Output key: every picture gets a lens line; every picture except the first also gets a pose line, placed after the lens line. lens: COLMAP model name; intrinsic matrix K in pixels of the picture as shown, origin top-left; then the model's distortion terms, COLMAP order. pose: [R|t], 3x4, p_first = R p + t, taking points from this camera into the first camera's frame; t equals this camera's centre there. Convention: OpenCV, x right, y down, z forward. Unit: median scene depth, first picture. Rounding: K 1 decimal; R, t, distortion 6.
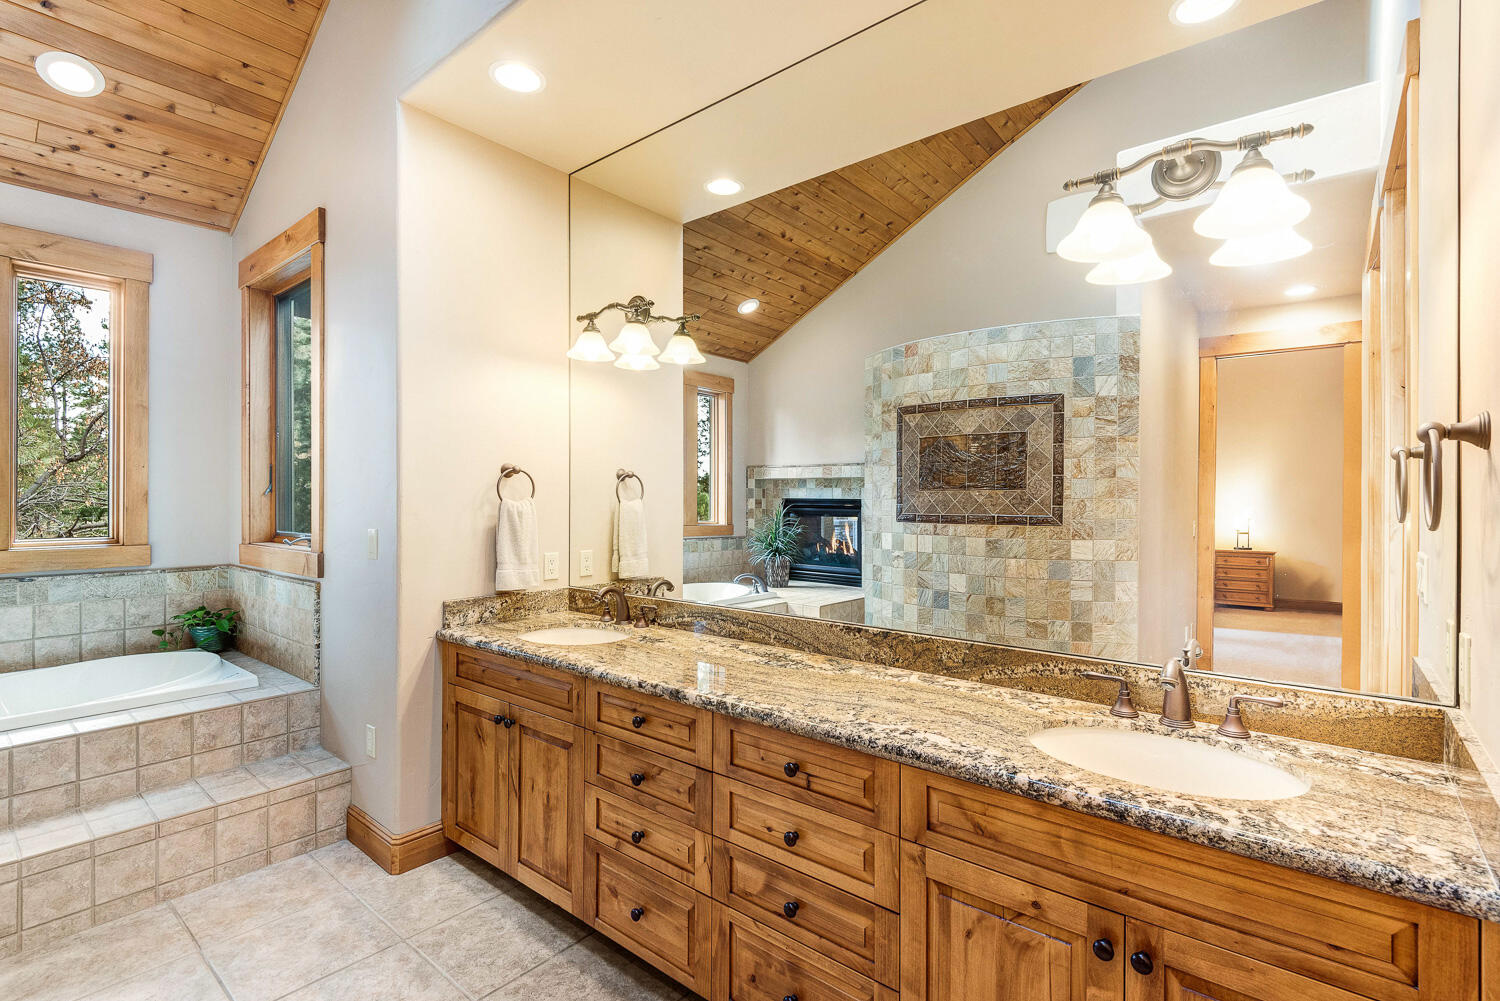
lens RADIAL K [[685.2, 0, 752.6], [0, 685.2, 501.5], [0, 0, 1]] dist [0.030420, -0.015564]
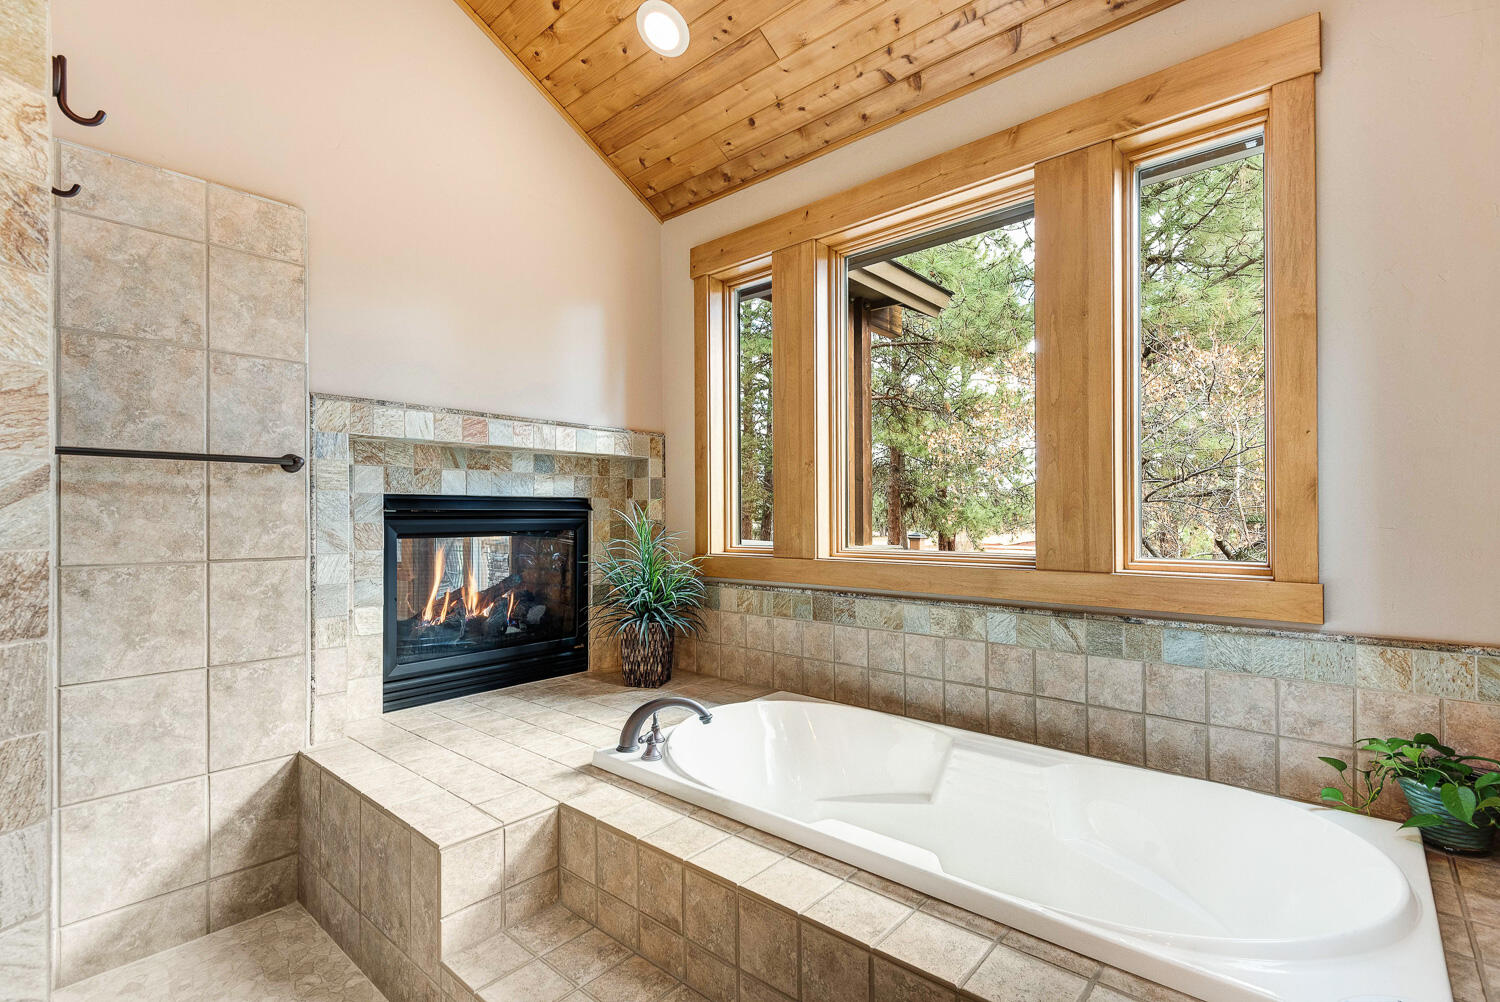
lens RADIAL K [[685.2, 0, 752.4], [0, 685.2, 508.6], [0, 0, 1]] dist [0.030420, -0.015564]
pose [[-0.022963, -0.007953, -0.999705, -0.350929], [0.002433, 0.999965, -0.008011, 0.010160], [0.999733, -0.002616, -0.022943, 0.599932]]
